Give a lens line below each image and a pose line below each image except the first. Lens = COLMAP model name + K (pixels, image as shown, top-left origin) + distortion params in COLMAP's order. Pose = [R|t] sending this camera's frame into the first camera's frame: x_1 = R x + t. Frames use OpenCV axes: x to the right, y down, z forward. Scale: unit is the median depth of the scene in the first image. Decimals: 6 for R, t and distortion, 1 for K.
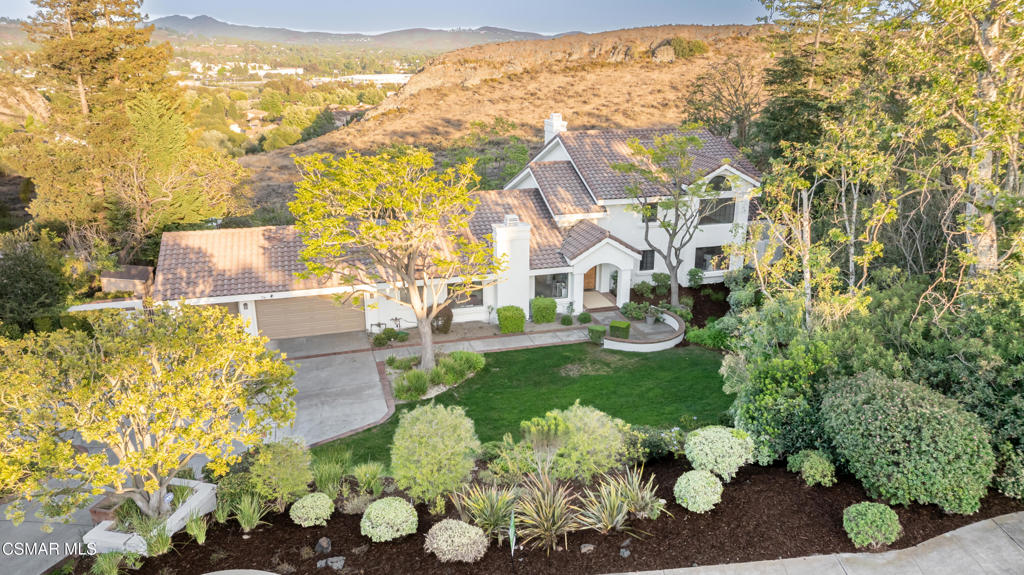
lens RADIAL K [[747.8, 0, 512.7], [0, 747.8, 287.1], [0, 0, 1]] dist [-0.000980, 0.006301]
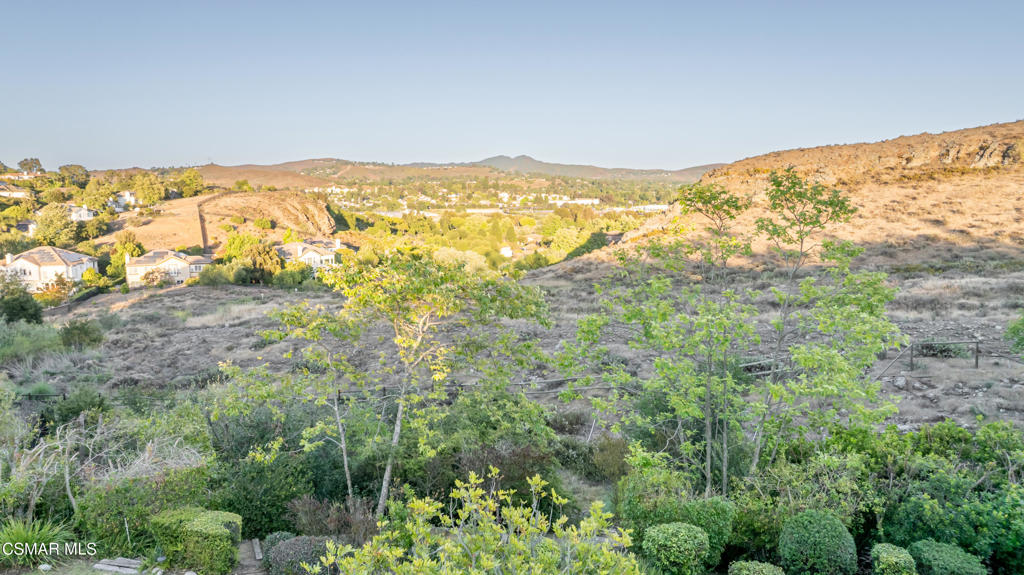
lens RADIAL K [[747.8, 0, 514.9], [0, 747.8, 284.7], [0, 0, 1]] dist [-0.000980, 0.006301]
pose [[0.927790, 0.045907, -0.370269, -0.002763], [-0.109359, 0.982275, -0.152238, -0.043020], [0.356717, 0.181737, 0.916365, 0.230282]]
